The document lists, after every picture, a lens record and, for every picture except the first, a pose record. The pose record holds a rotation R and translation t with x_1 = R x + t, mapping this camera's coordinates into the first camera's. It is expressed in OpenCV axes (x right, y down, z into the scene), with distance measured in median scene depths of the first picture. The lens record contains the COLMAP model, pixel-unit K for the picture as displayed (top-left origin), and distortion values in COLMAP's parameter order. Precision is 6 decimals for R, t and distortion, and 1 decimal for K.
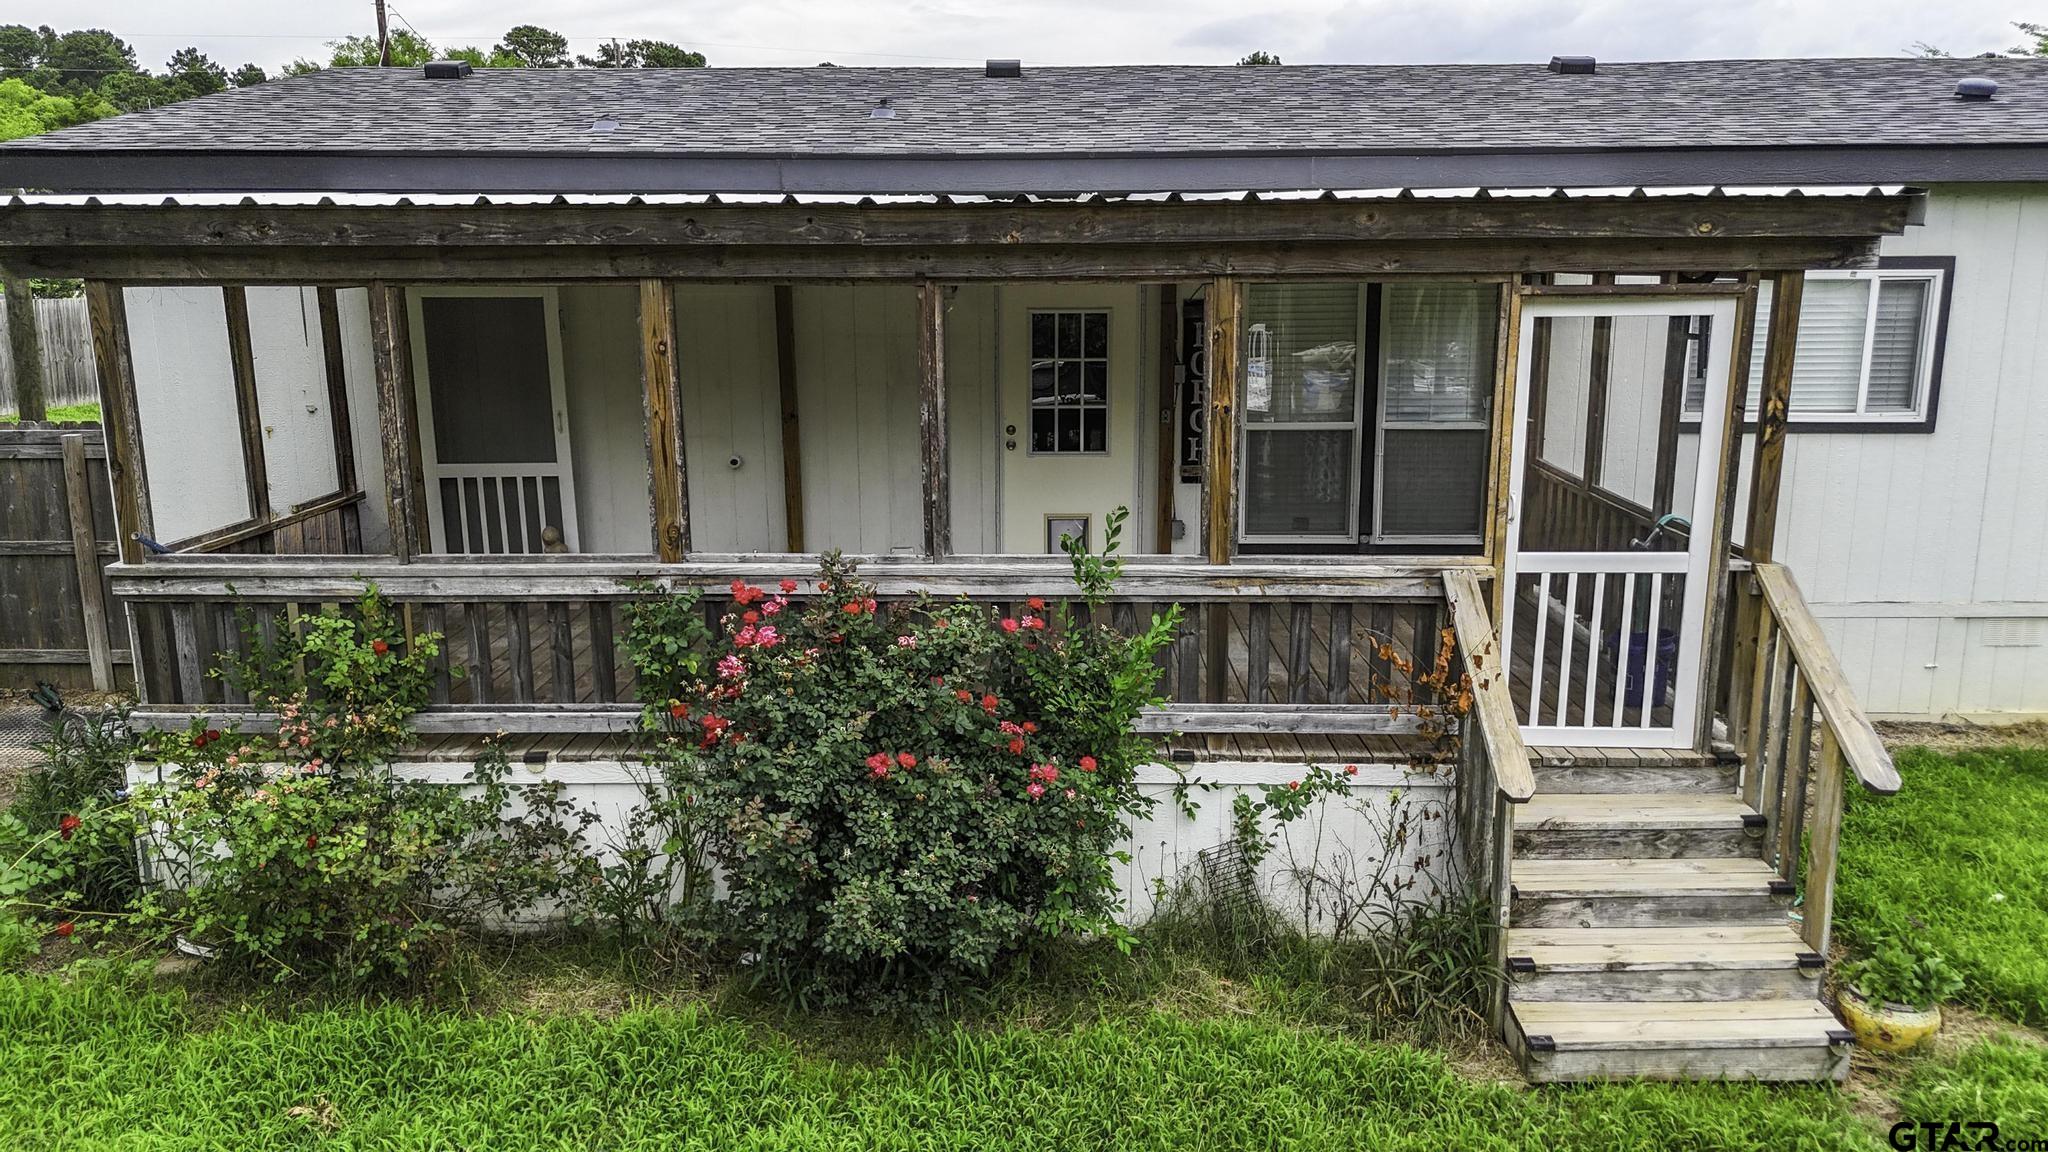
lens RADIAL K [[1517.8, 0, 1025.6], [0, 1517.8, 577.7], [0, 0, 1]] dist [0.038740, -0.006145]
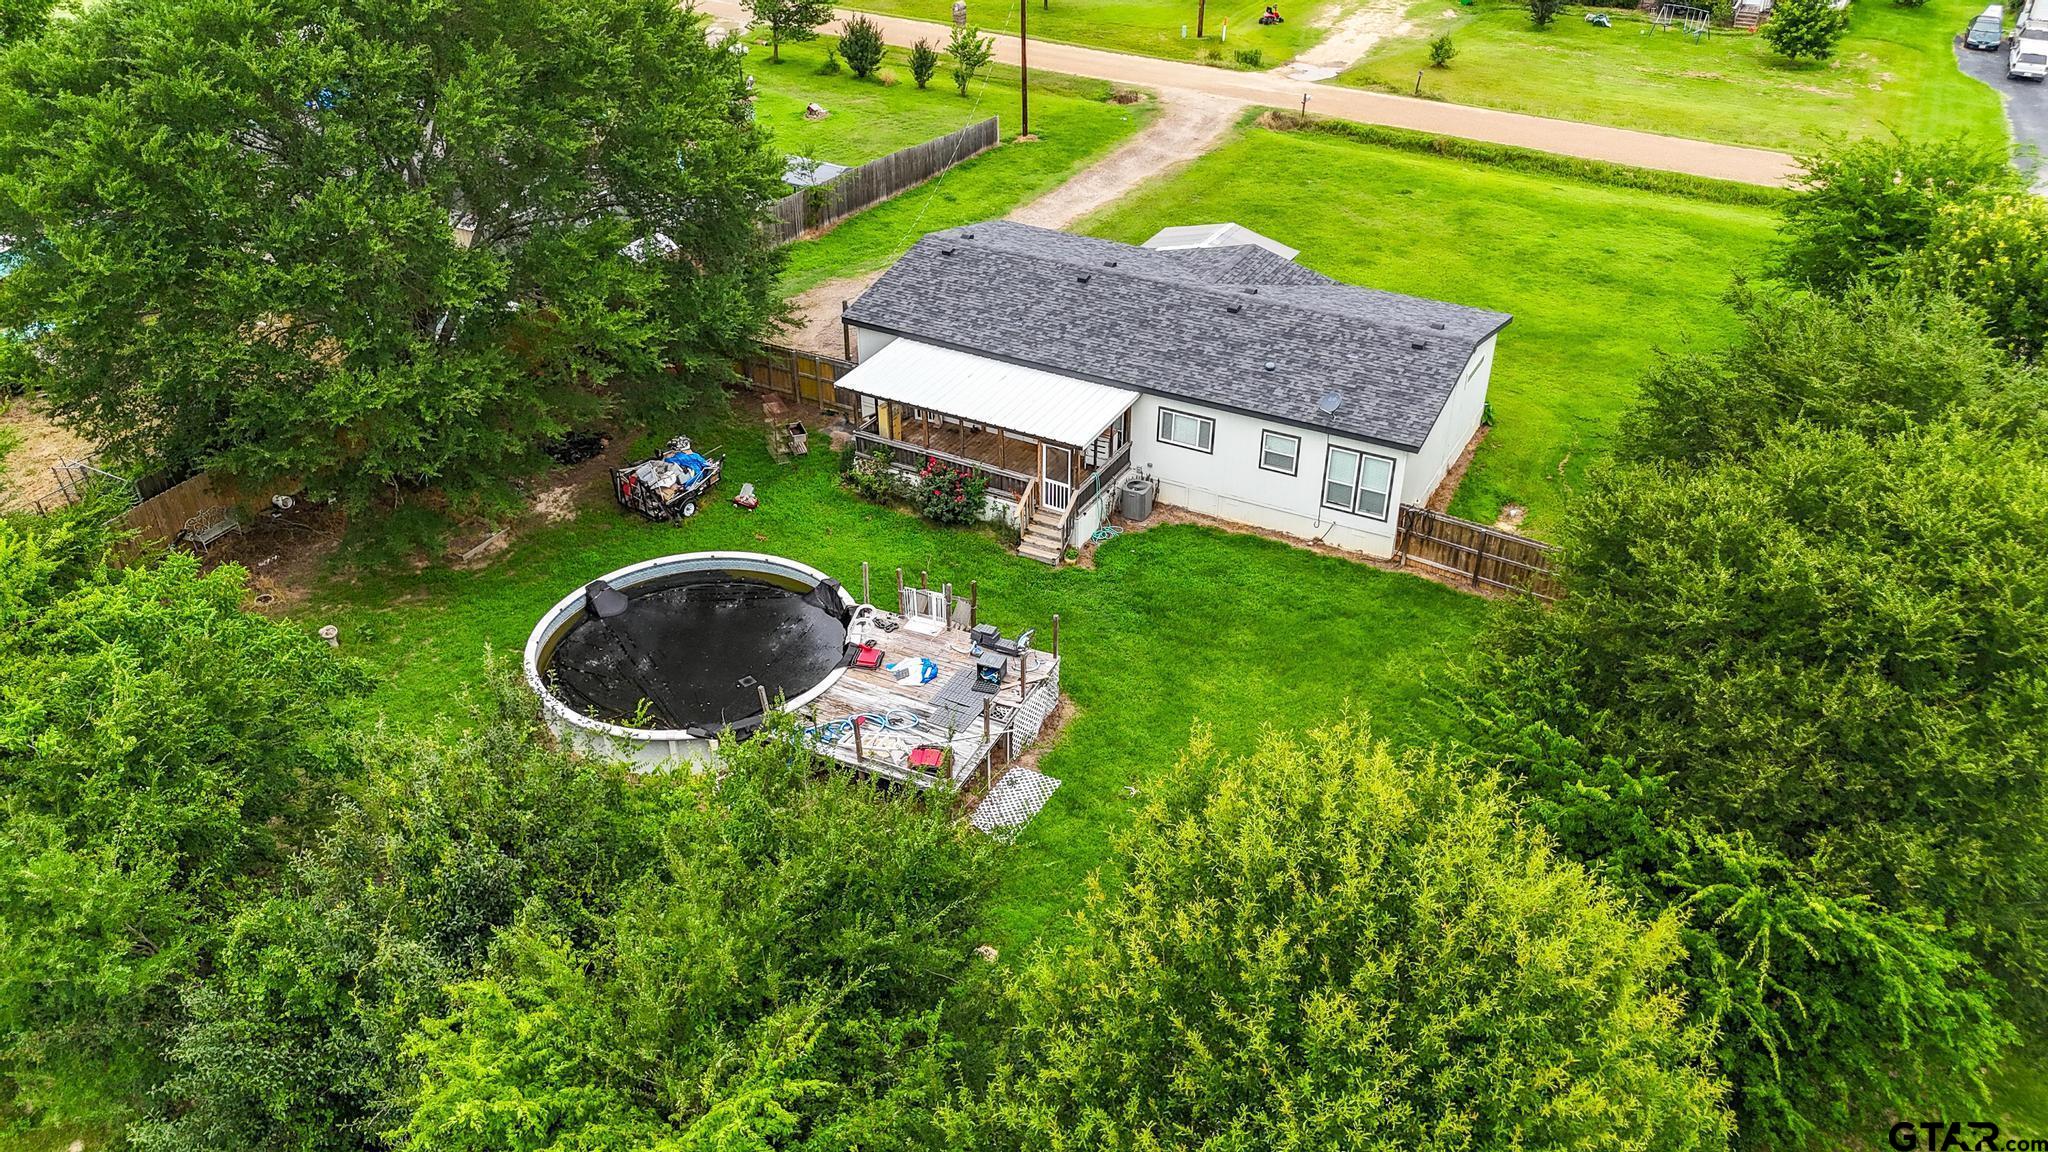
lens RADIAL K [[1517.8, 0, 1021.9], [0, 1517.8, 576.9], [0, 0, 1]] dist [0.038740, -0.006145]
pose [[0.875071, 0.257887, -0.409568, 2.905091], [-0.106584, 0.928128, 0.356677, -1.852981], [0.472114, -0.268464, 0.839664, -4.363614]]
